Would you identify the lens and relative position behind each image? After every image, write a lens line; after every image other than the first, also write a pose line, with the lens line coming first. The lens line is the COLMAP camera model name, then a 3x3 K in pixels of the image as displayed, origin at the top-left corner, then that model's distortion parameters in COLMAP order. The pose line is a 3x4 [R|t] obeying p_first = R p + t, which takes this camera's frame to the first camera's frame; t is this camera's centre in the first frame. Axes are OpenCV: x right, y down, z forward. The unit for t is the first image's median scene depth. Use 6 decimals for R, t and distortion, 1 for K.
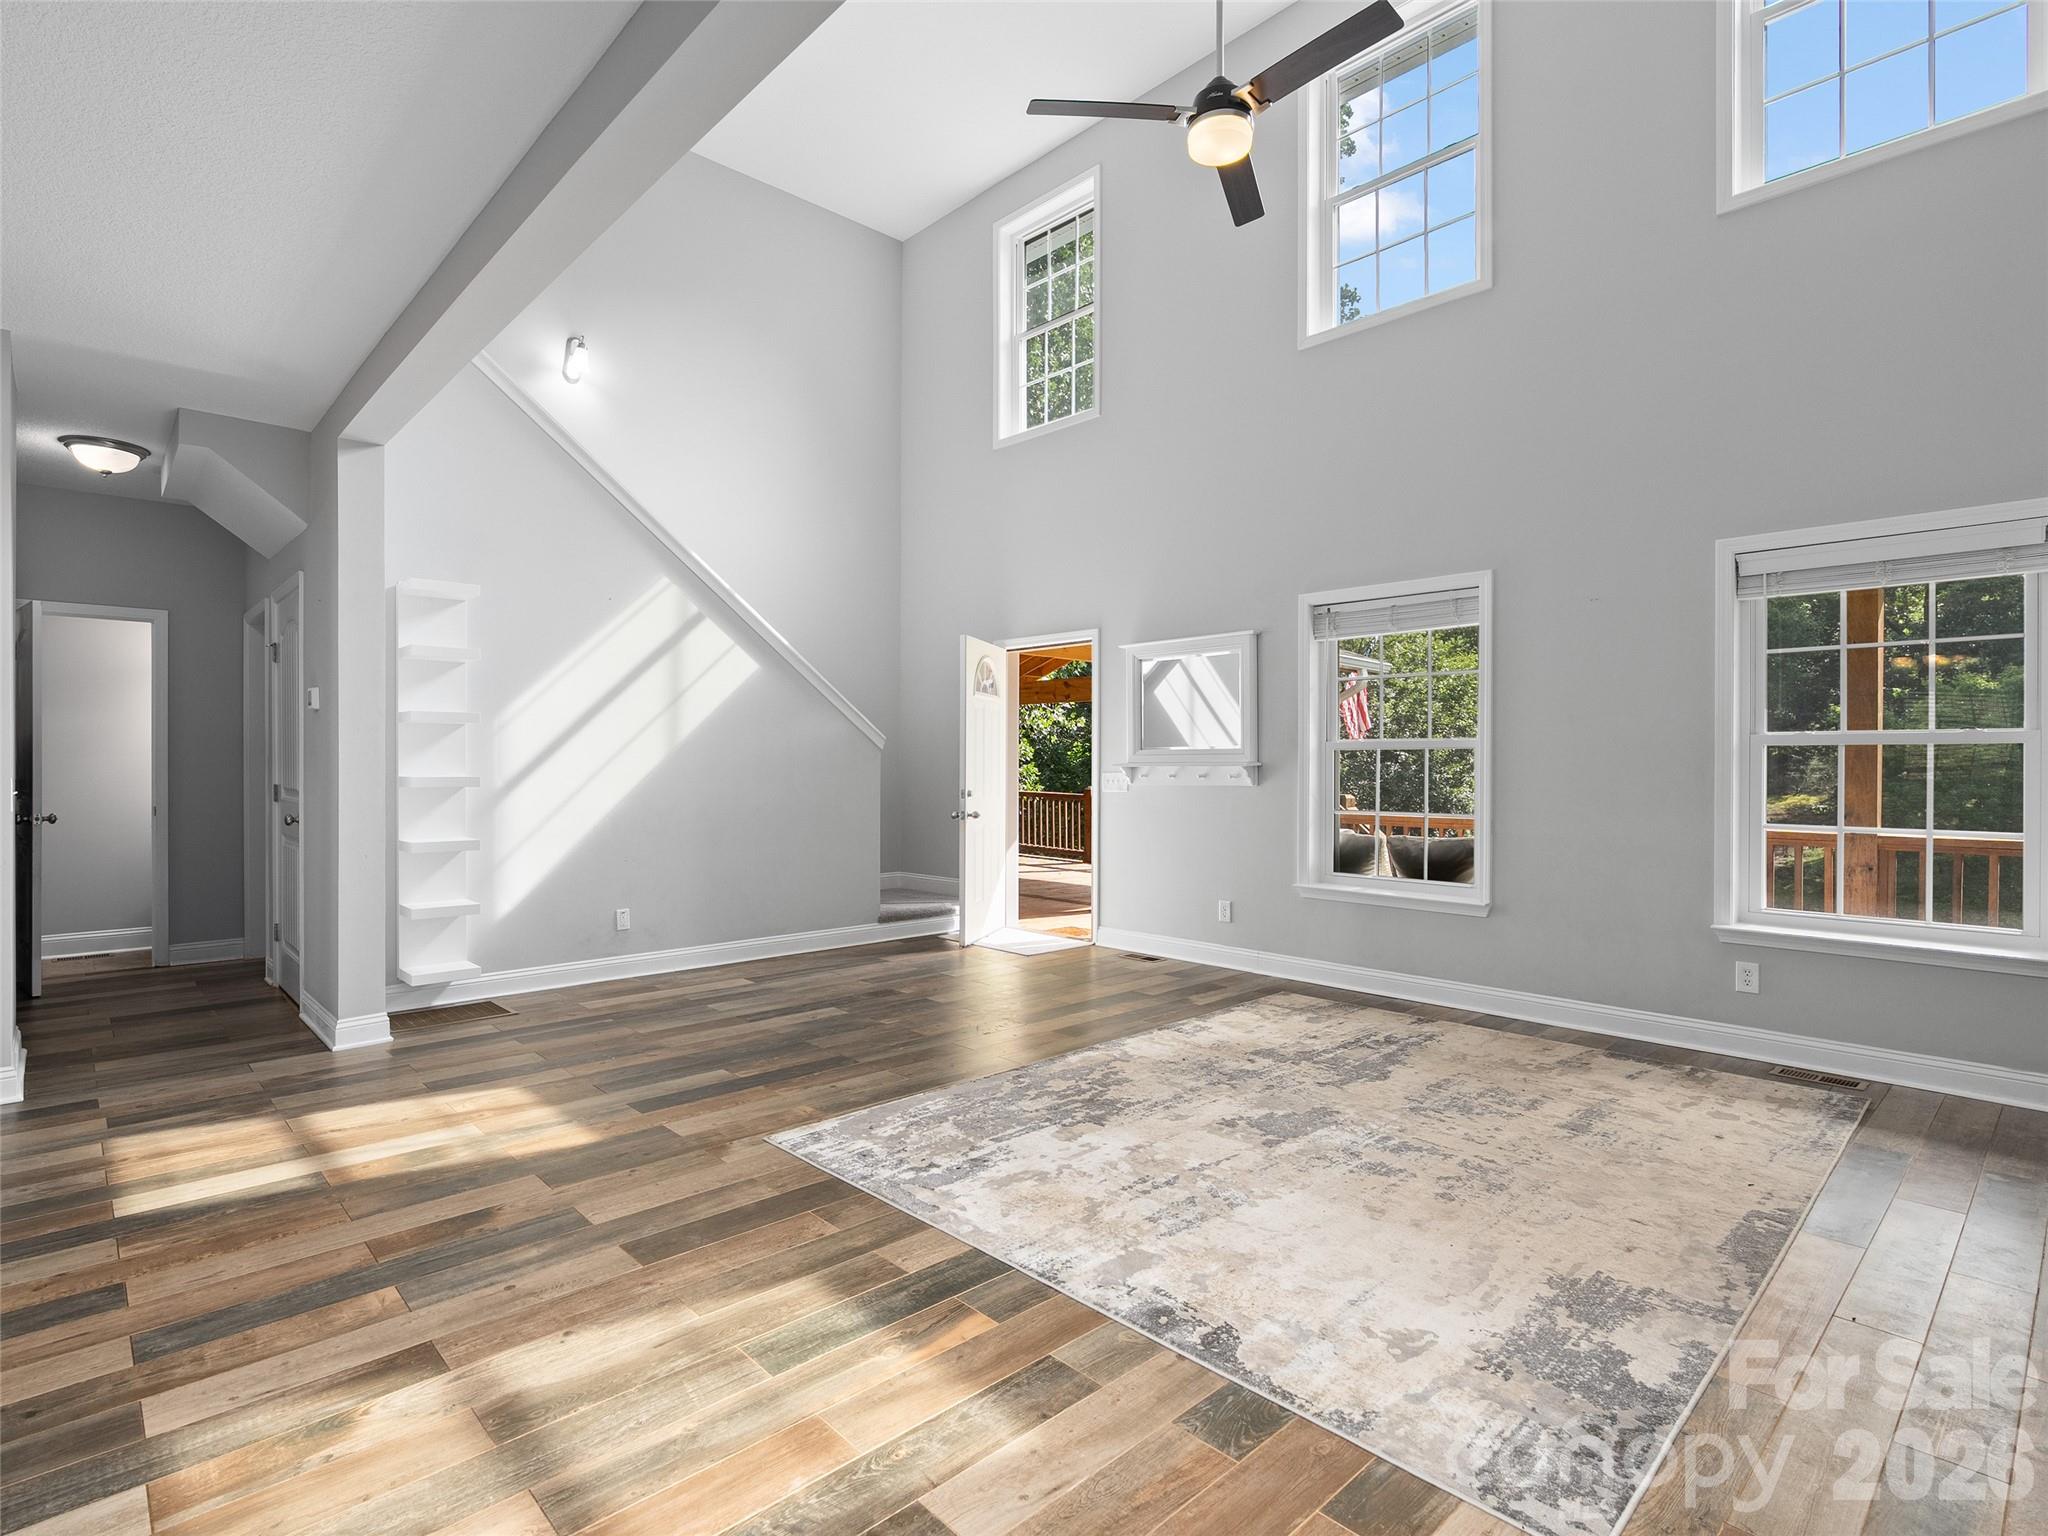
lens RADIAL K [[1034.9, 0, 1025.2], [0, 1034.9, 774.2], [0, 0, 1]] dist [-0.011168, 0.004118]
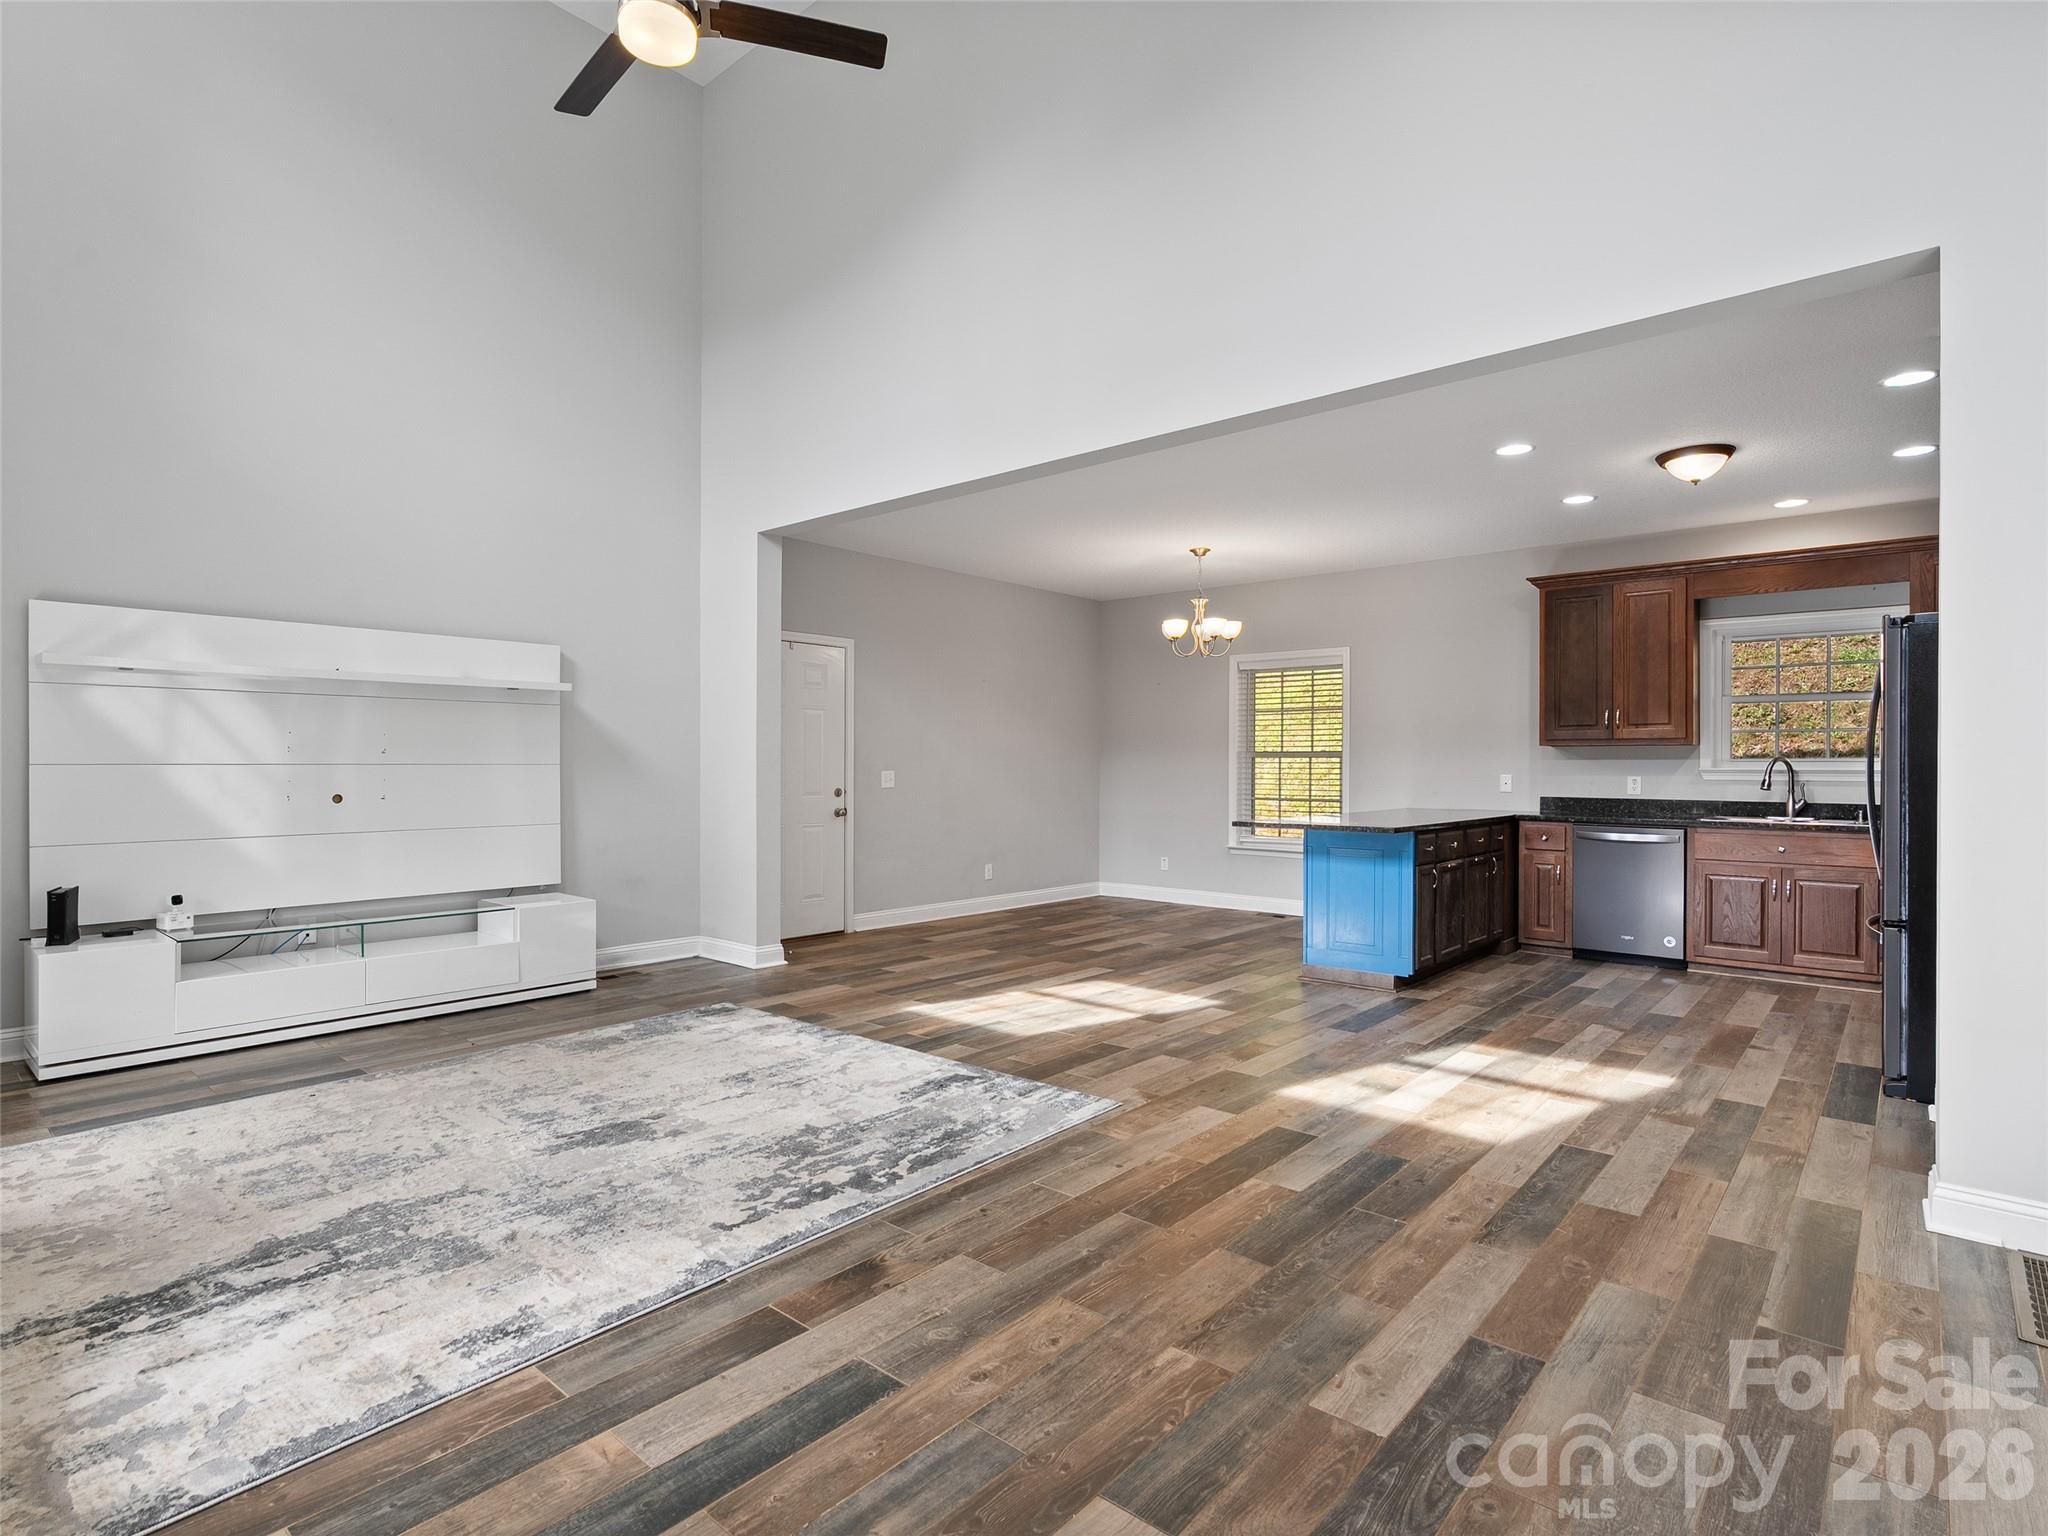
lens RADIAL K [[1034.9, 0, 1017.8], [0, 1034.9, 765.6], [0, 0, 1]] dist [-0.011168, 0.004118]
pose [[-0.995783, -0.005445, -0.091581, -0.033414], [-0.006309, 0.999938, 0.009141, -0.019163], [0.091526, 0.009680, -0.995756, 1.910482]]
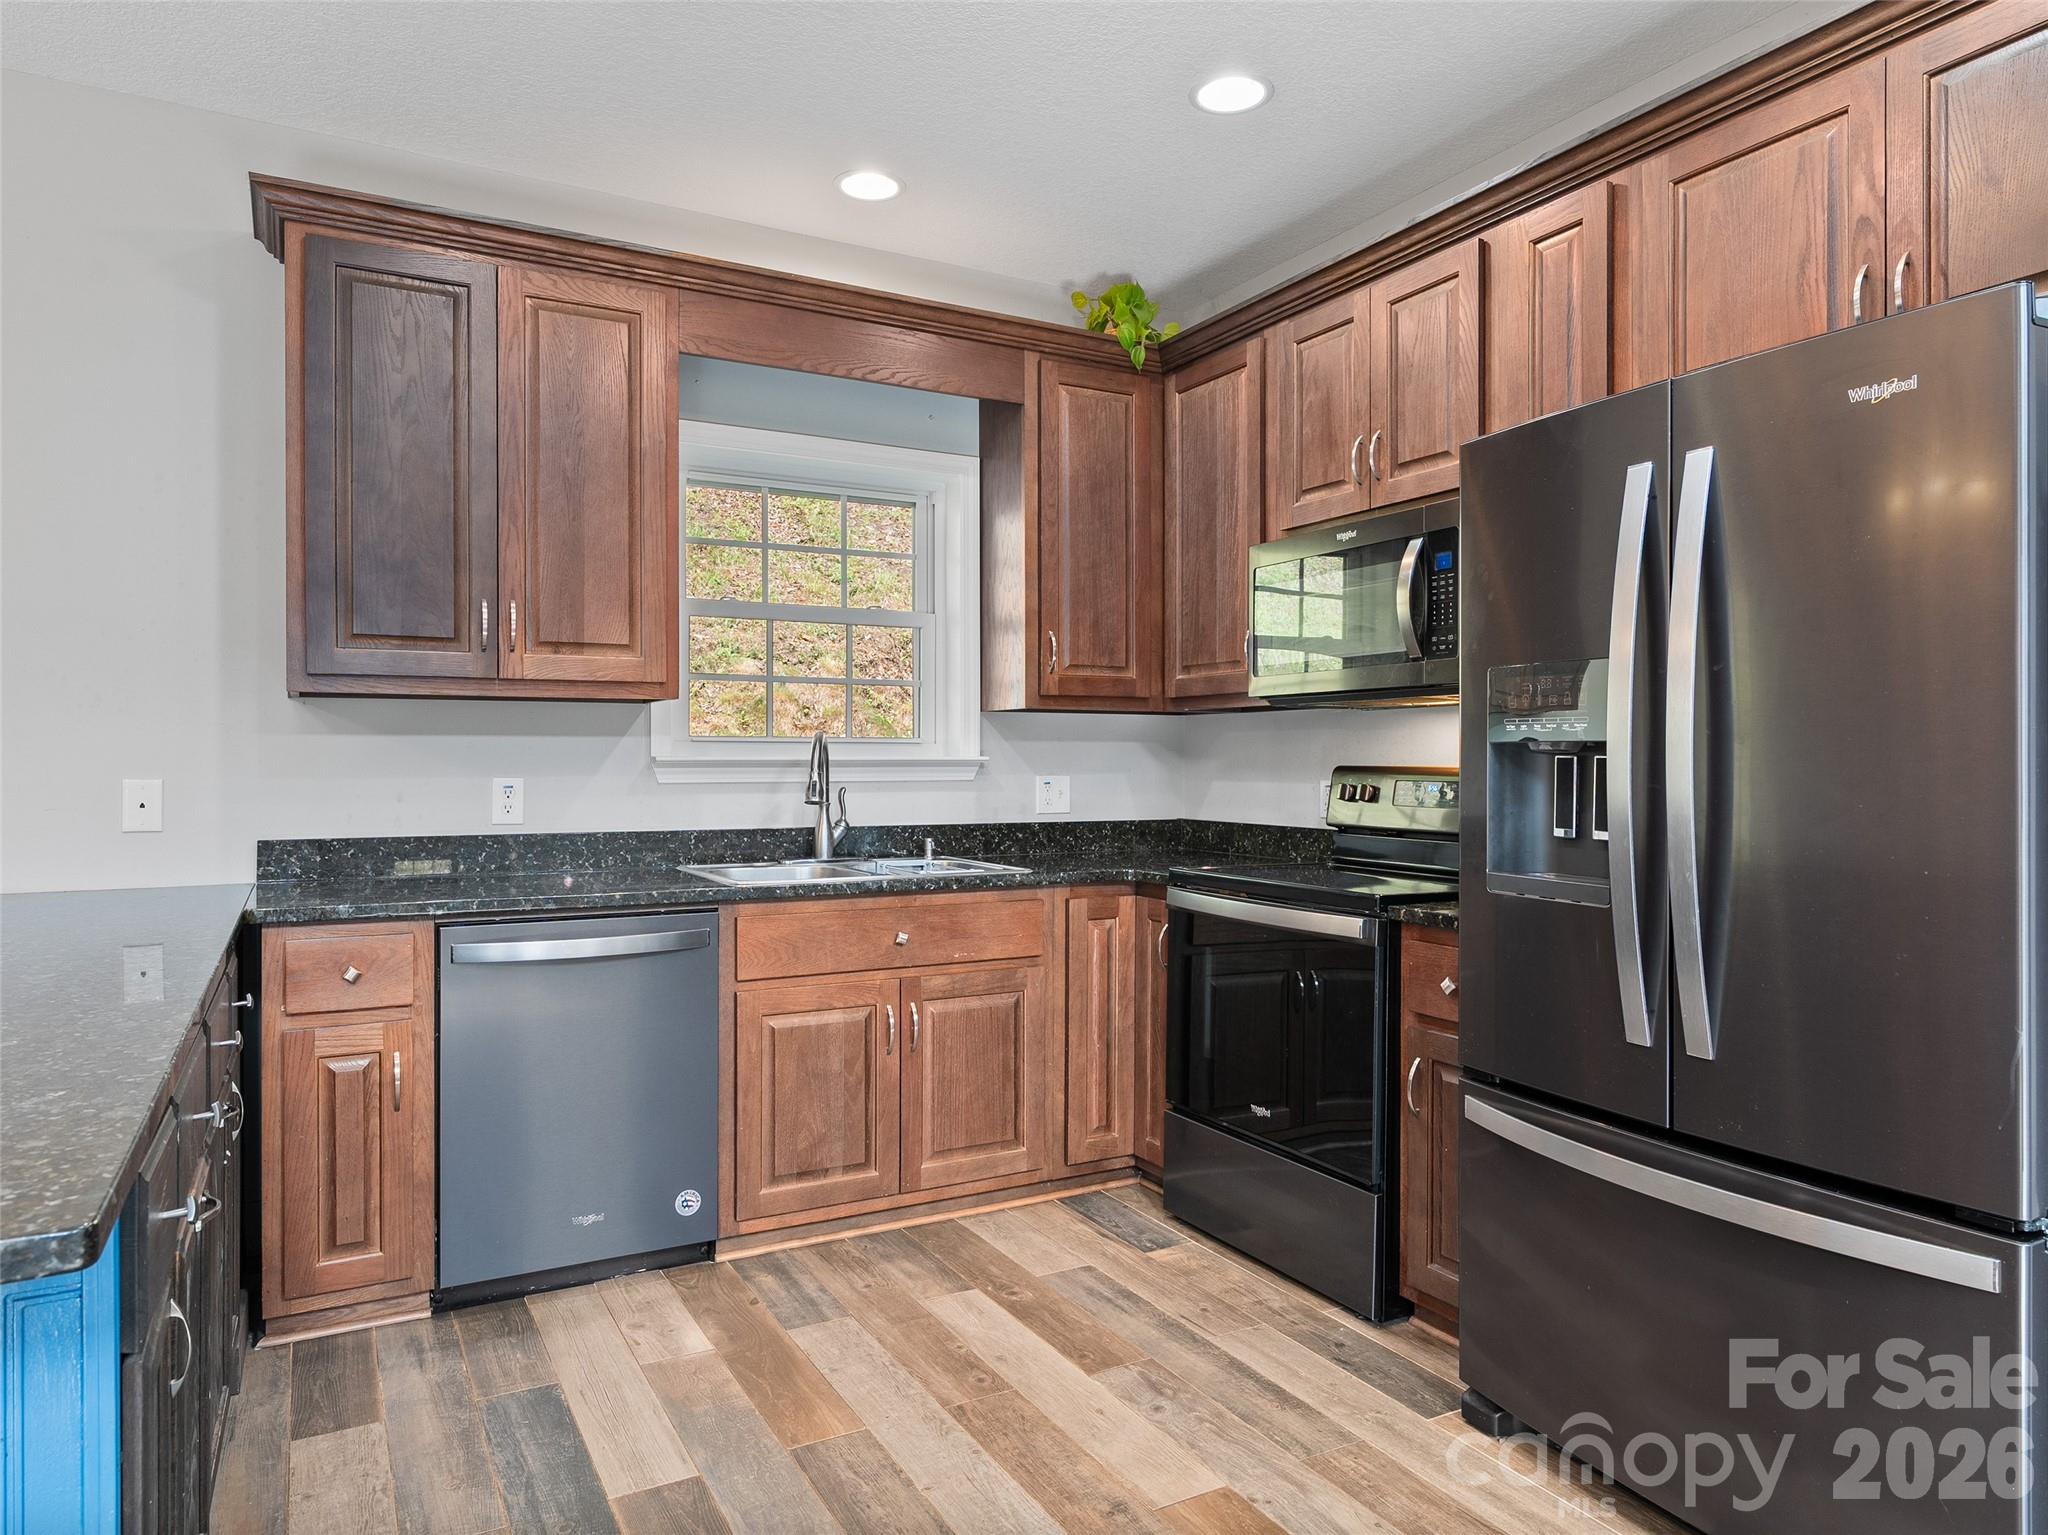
lens RADIAL K [[1298.4, 0, 1035.6], [0, 1298.4, 763.5], [0, 0, 1]] dist [0.001032, 0.002511]
pose [[-0.245517, 0.003759, -0.969385, -0.510505], [-0.012545, 0.999896, 0.007055, -0.011126], [0.969311, 0.013893, -0.245445, 0.728736]]
